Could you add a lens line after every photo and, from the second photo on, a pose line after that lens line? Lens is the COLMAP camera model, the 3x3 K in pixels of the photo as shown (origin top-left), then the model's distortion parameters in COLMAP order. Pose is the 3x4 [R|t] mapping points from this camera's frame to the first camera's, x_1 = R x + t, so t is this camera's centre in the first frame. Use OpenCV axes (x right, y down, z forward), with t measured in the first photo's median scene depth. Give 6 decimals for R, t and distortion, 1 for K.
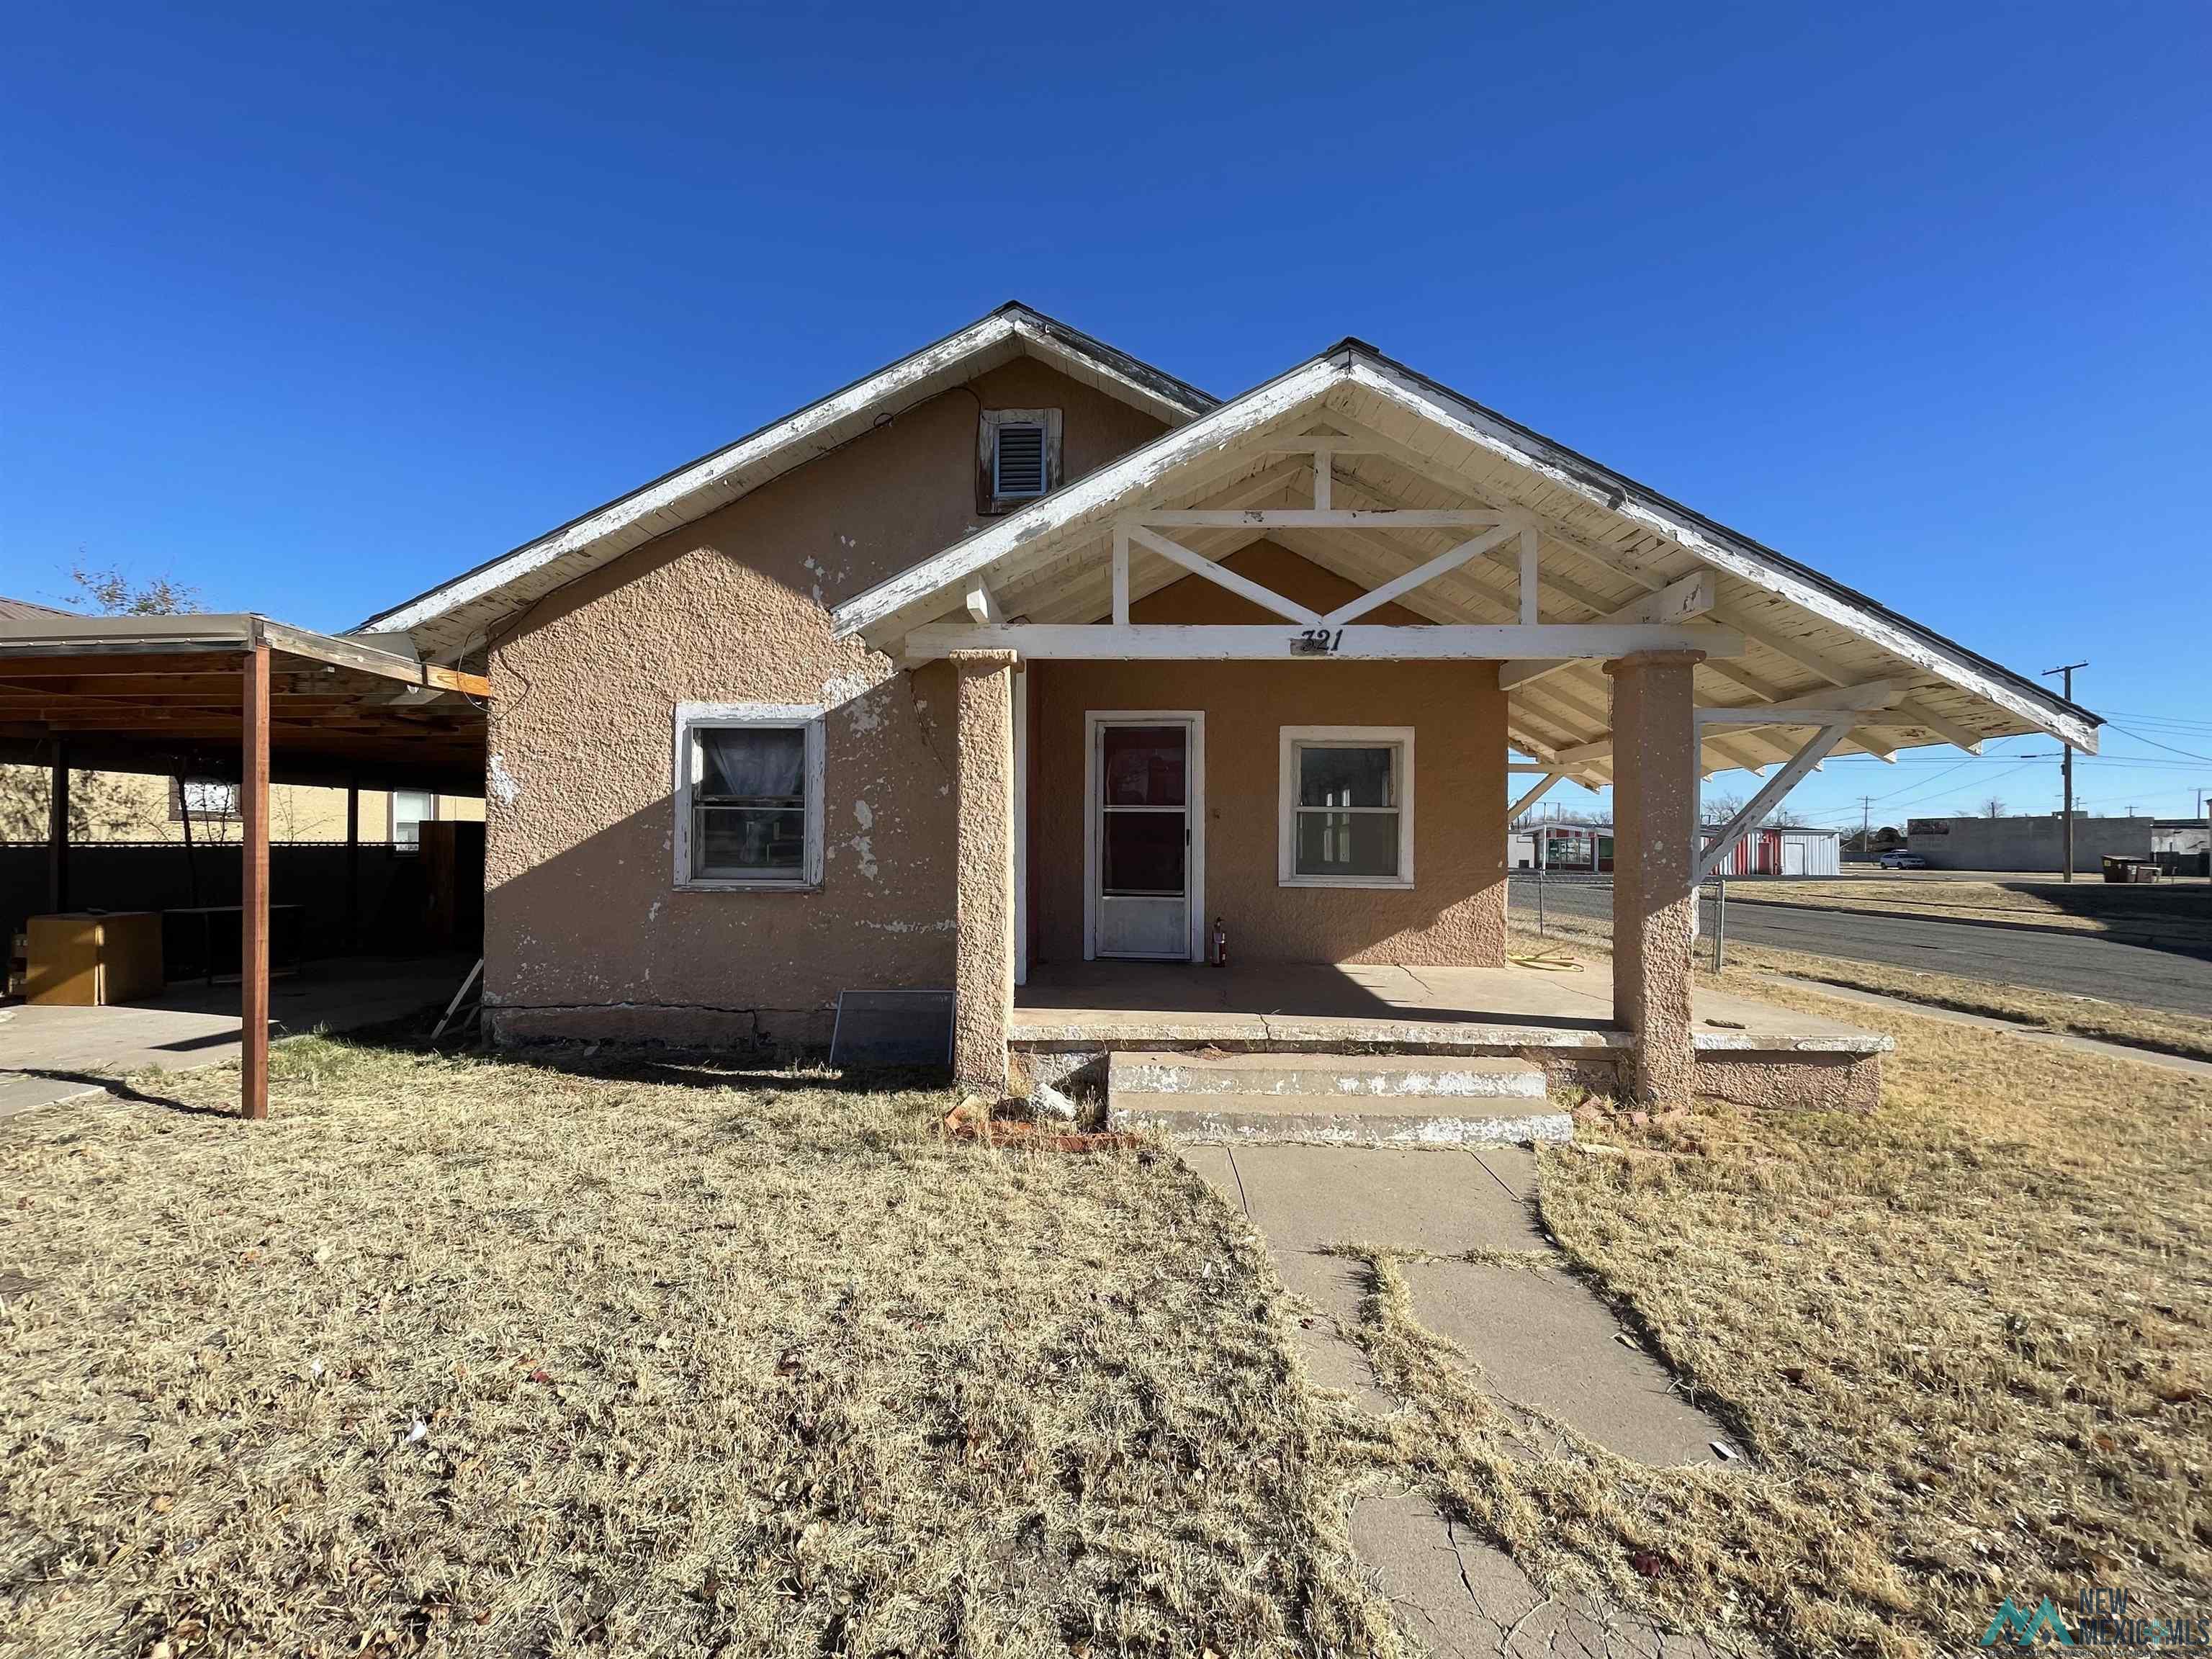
lens RADIAL K [[891.8, 0, 1103.8], [0, 891.8, 835.3], [0, 0, 1]] dist [0.001087, 0.000083]
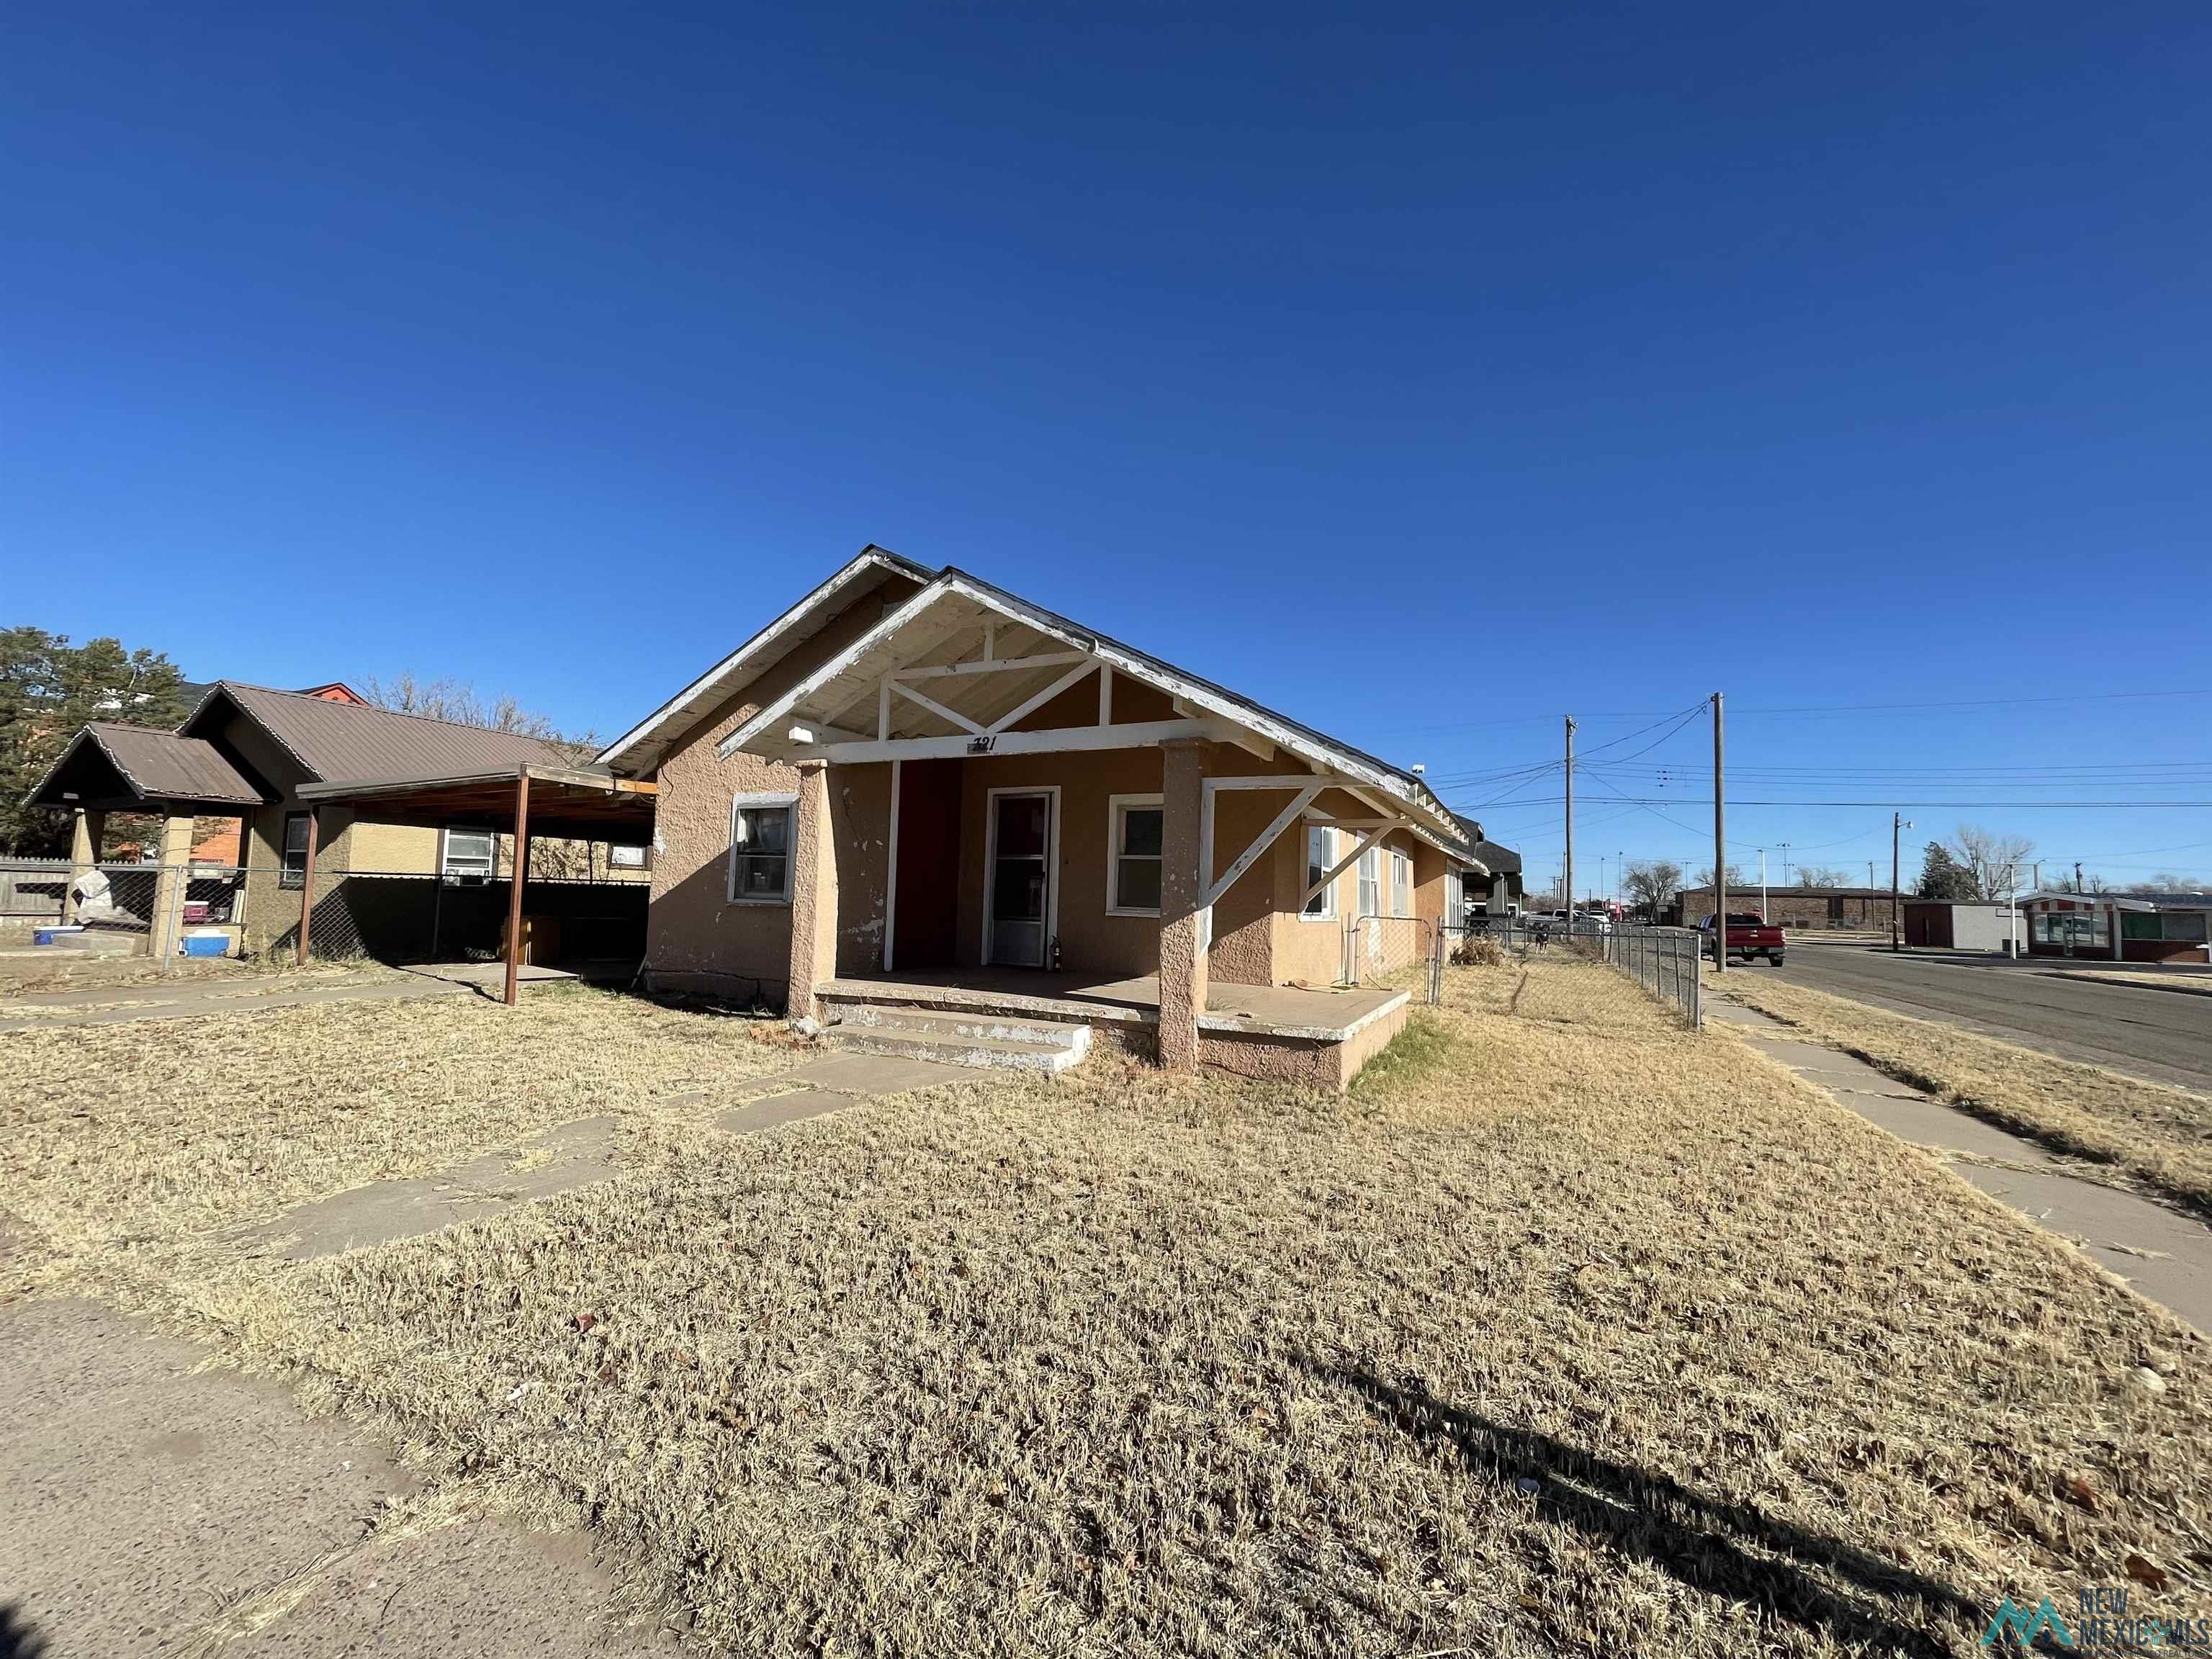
lens RADIAL K [[891.8, 0, 1099.9], [0, 891.8, 835.9], [0, 0, 1]] dist [0.001087, 0.000083]
pose [[0.910266, -0.012884, -0.413823, 1.020423], [-0.016421, 0.997606, -0.067181, 0.039448], [0.413698, 0.067948, 0.907875, -0.295002]]
